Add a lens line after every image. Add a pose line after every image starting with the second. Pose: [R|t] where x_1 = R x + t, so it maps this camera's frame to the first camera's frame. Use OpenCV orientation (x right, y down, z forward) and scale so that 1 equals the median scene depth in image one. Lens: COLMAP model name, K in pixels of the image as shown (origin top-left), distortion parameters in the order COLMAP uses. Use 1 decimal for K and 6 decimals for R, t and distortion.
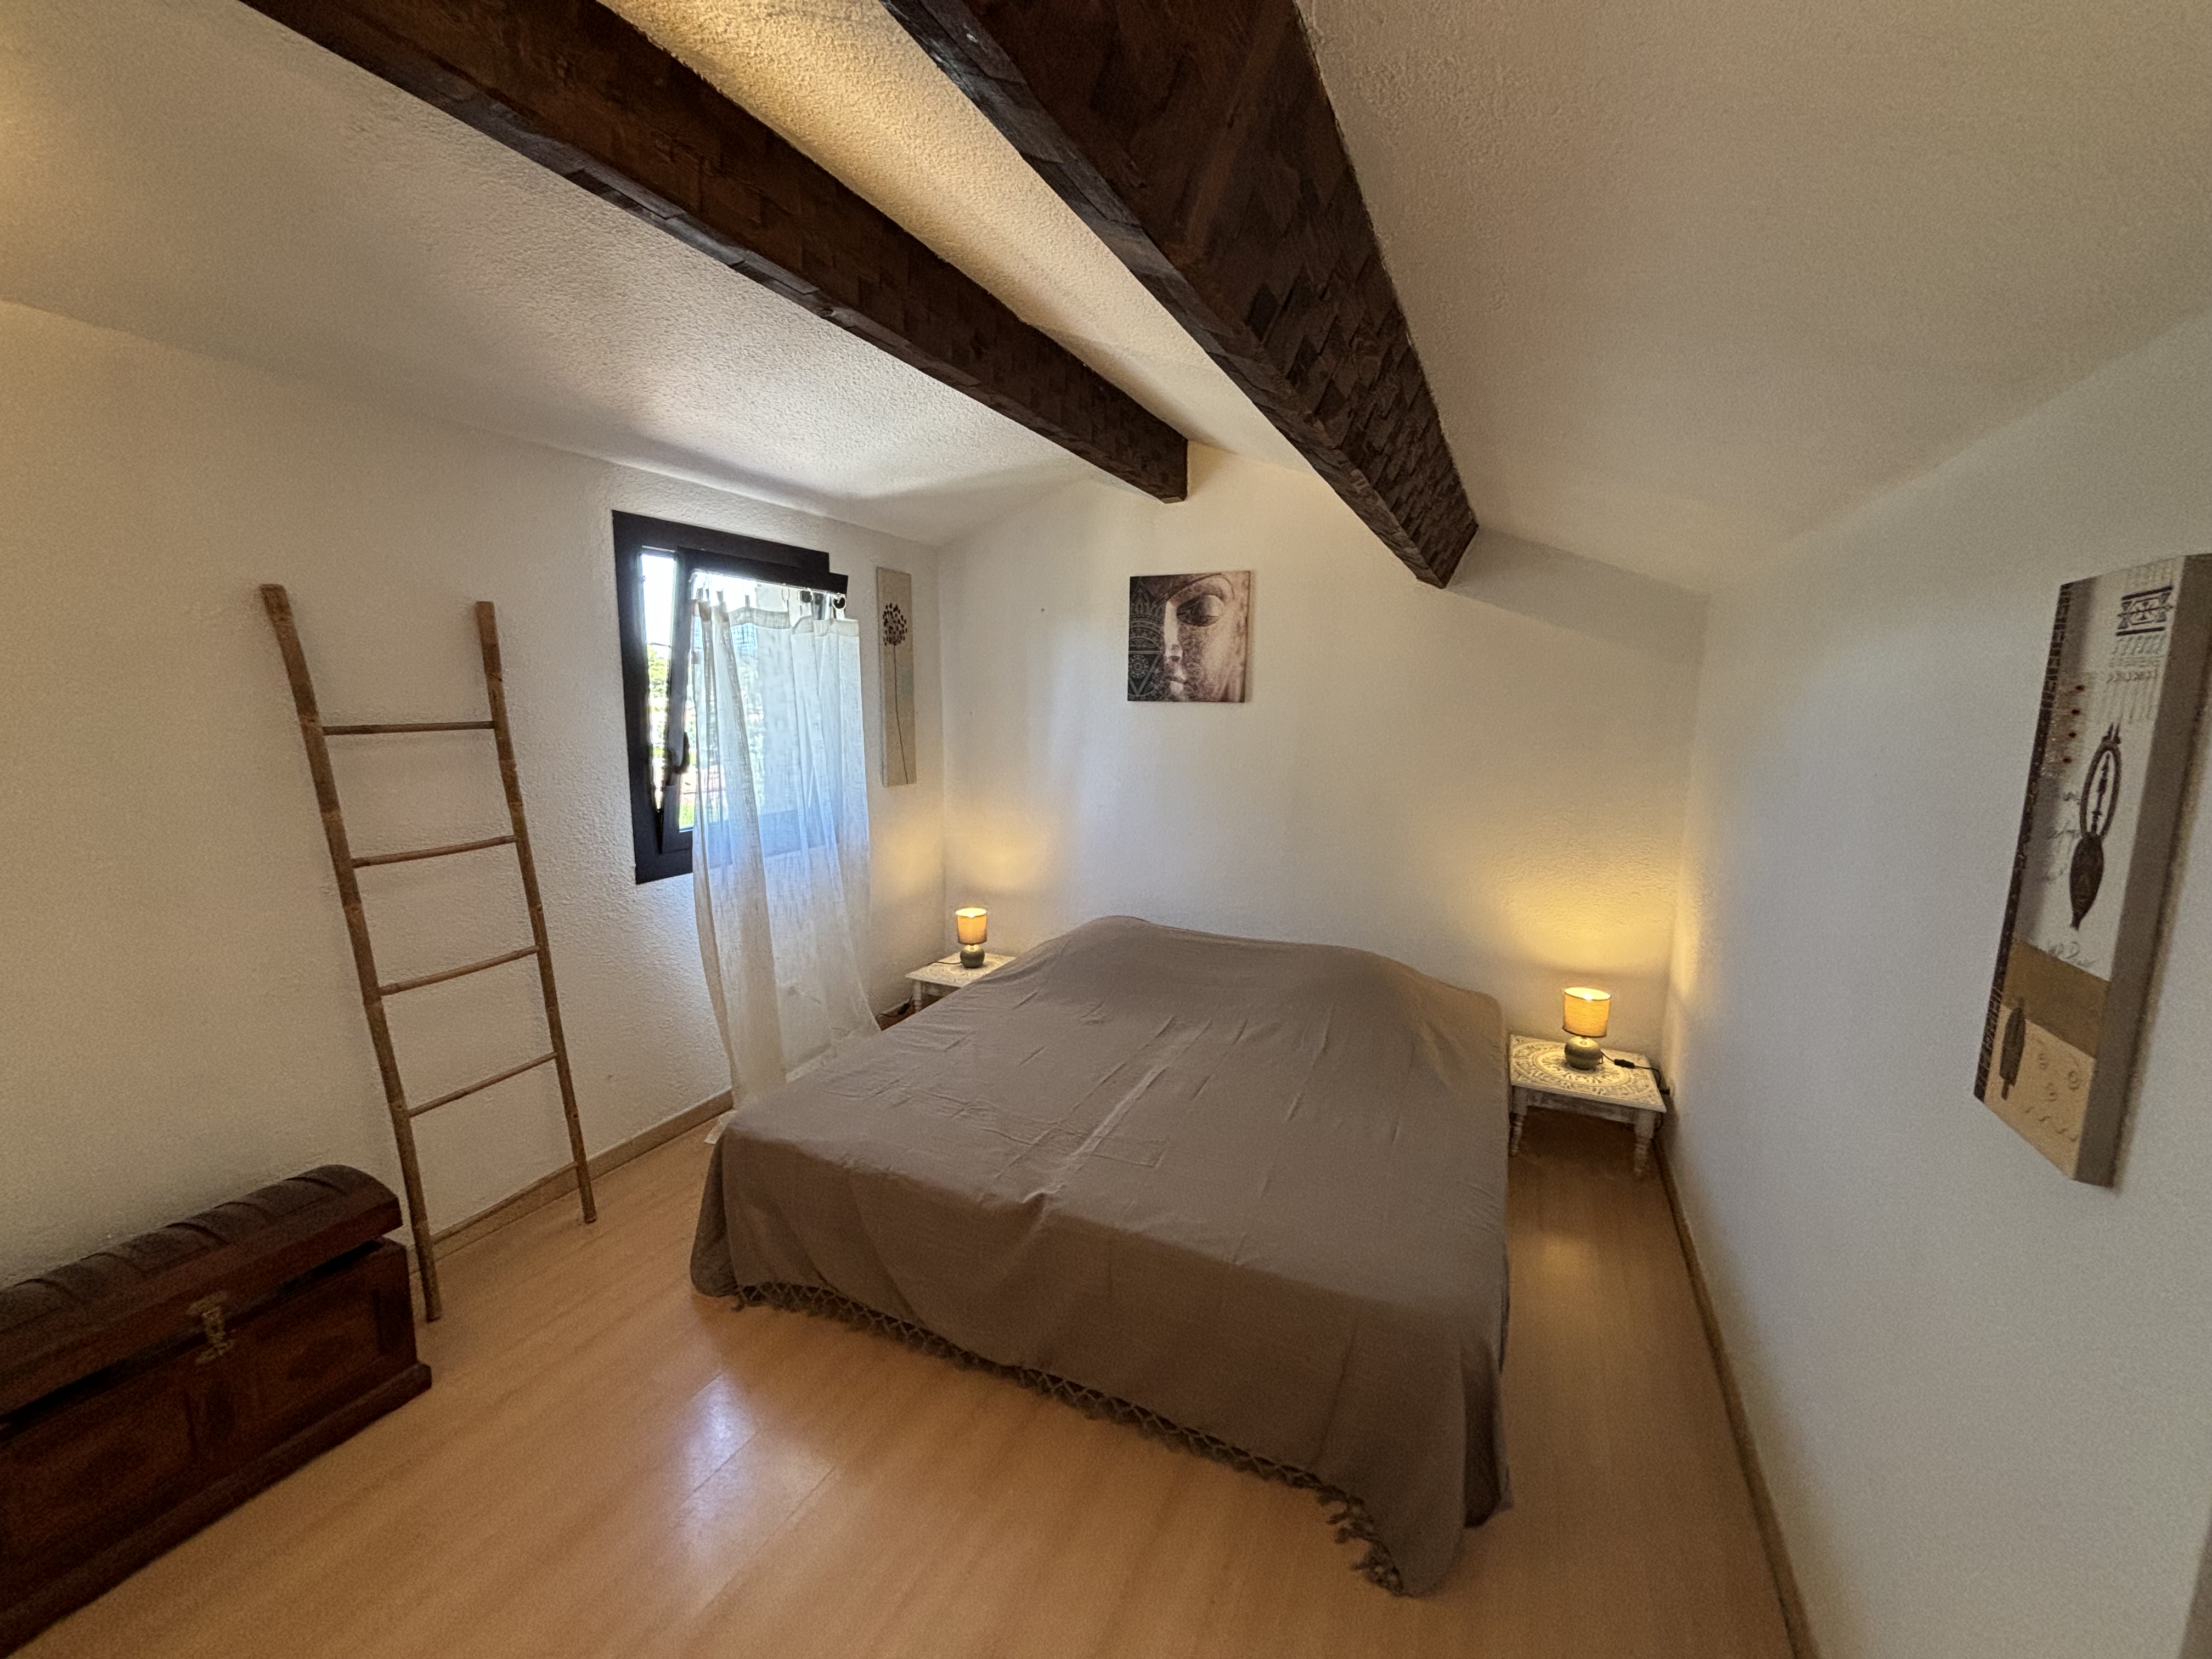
lens RADIAL K [[886.4, 0, 1105.9], [0, 886.4, 840.6], [0, 0, 1]] dist [0.001000, -0.001478]
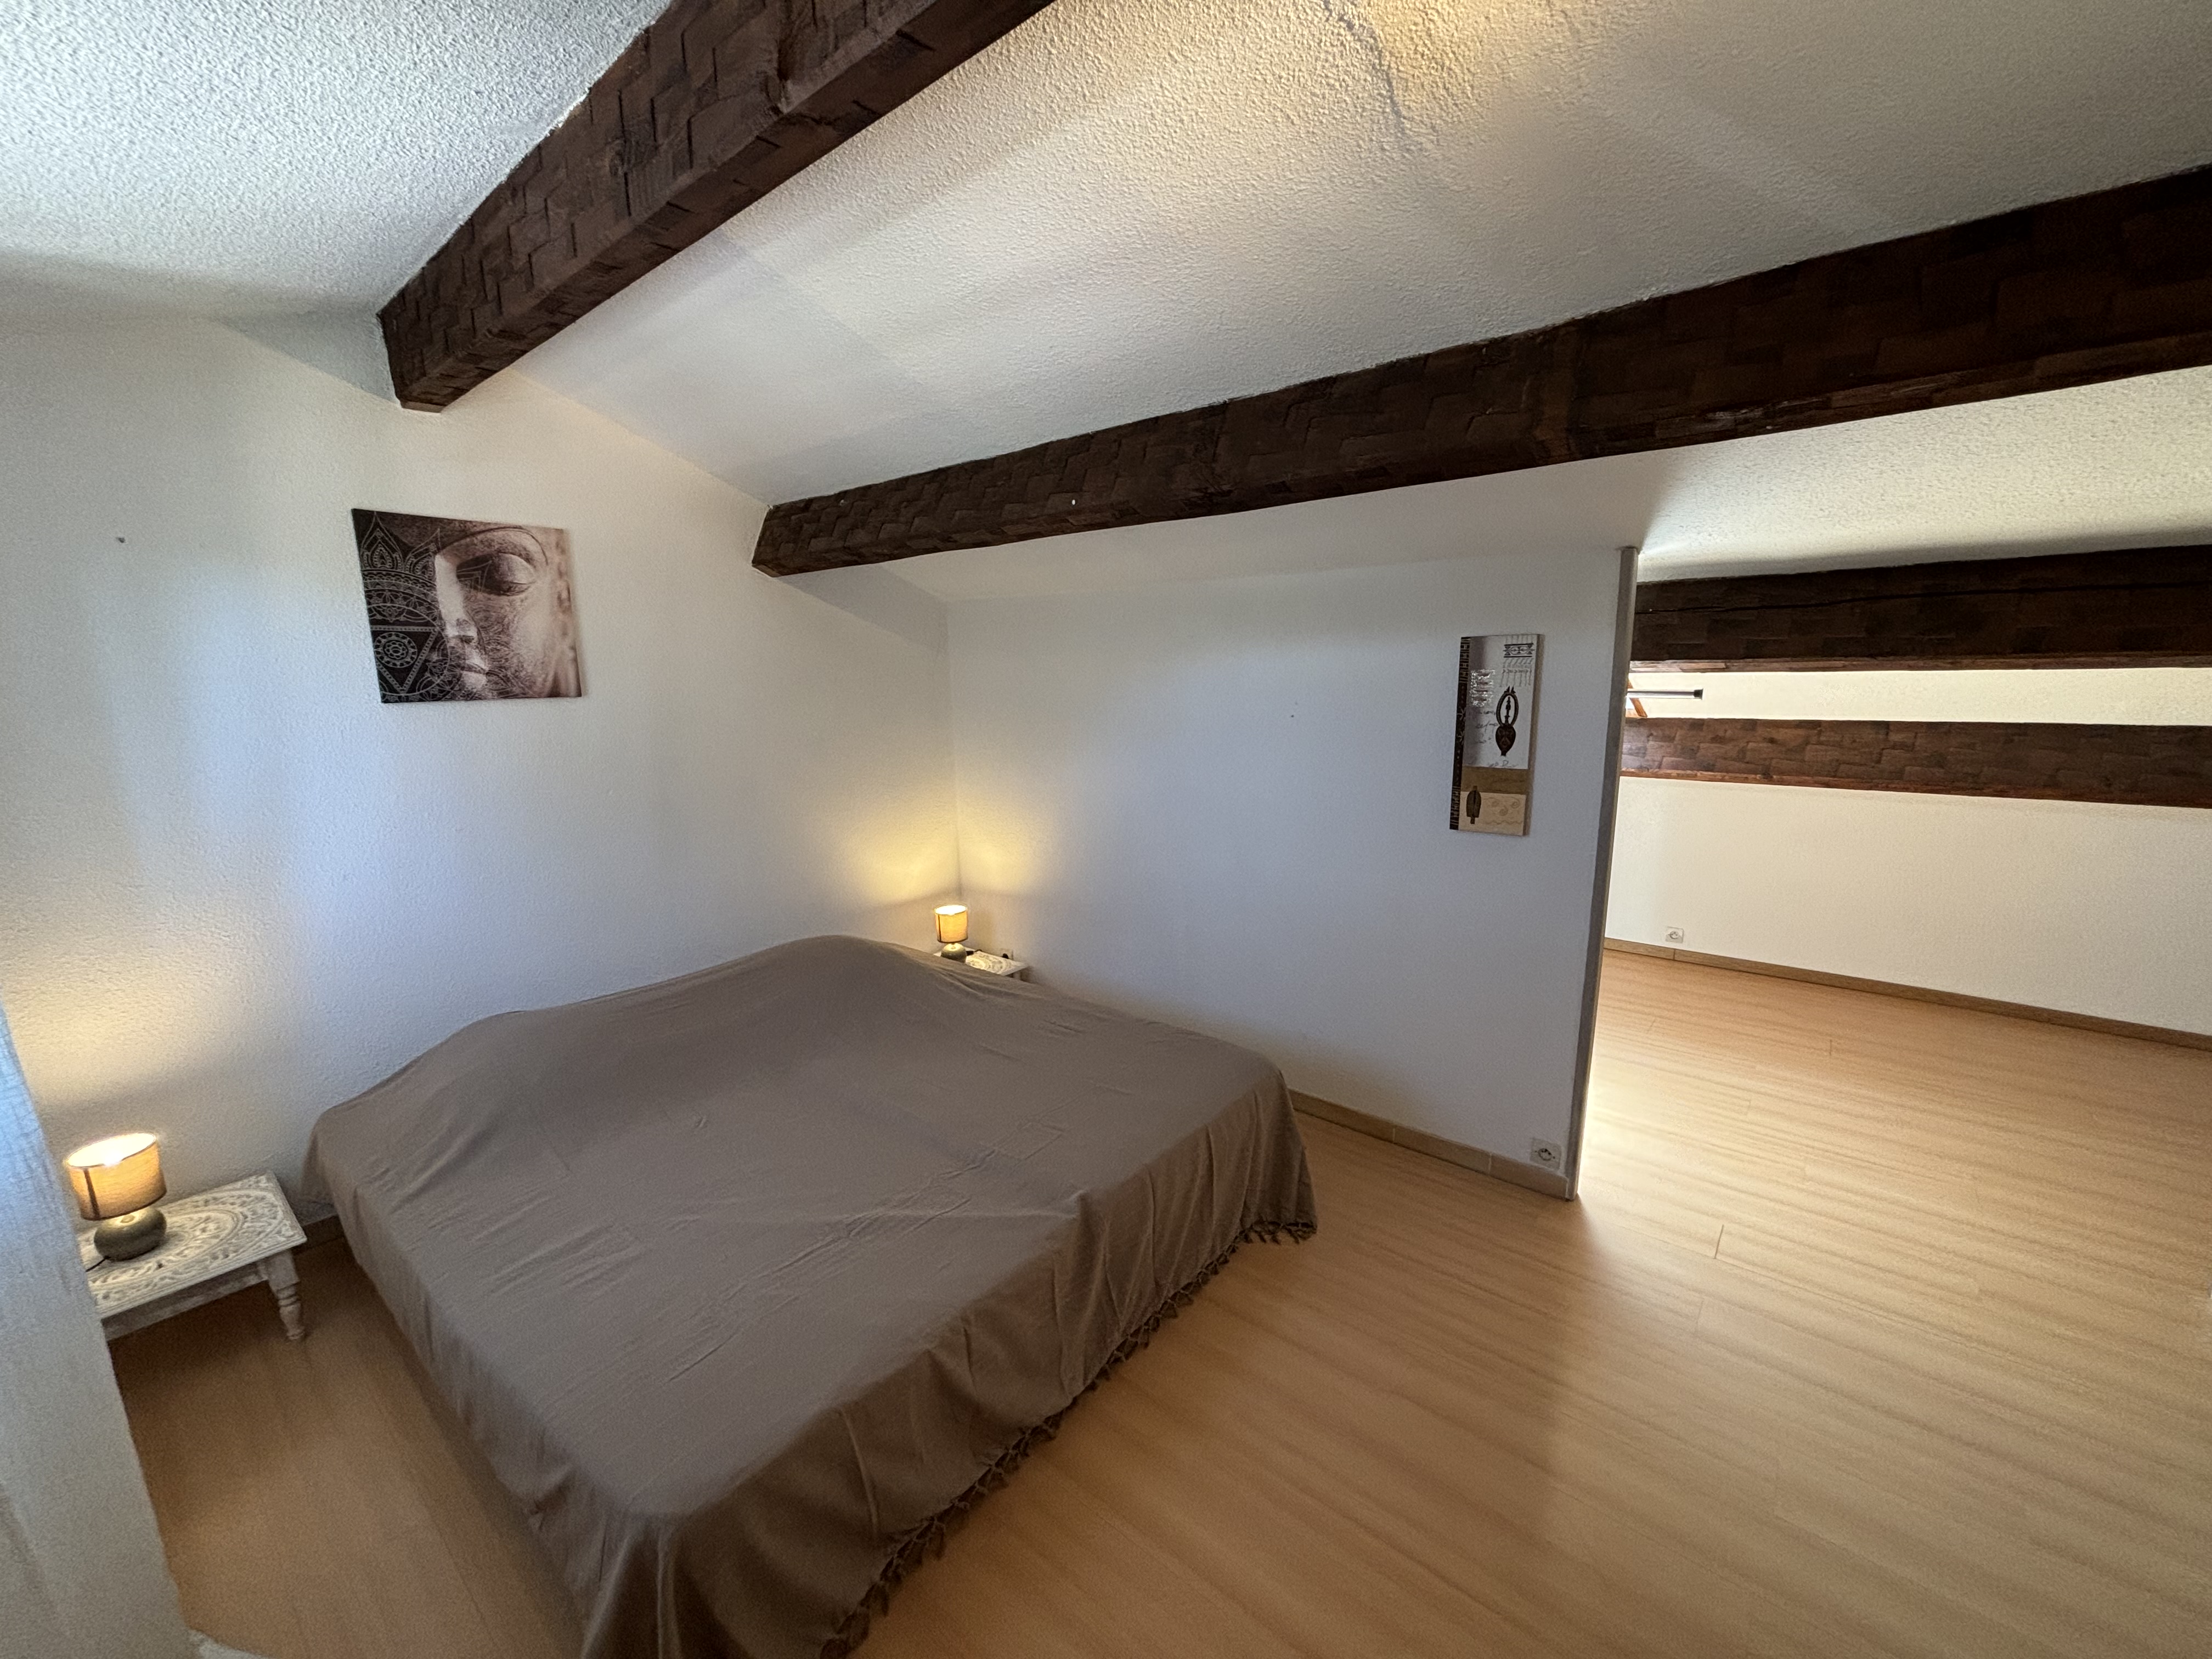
lens RADIAL K [[886.4, 0, 1101.2], [0, 886.4, 835.2], [0, 0, 1]] dist [0.001000, -0.001478]
pose [[0.255277, -0.194943, 0.947011, -0.493872], [0.170754, 0.973158, 0.154296, -0.077146], [-0.951670, 0.122318, 0.281712, 0.343789]]
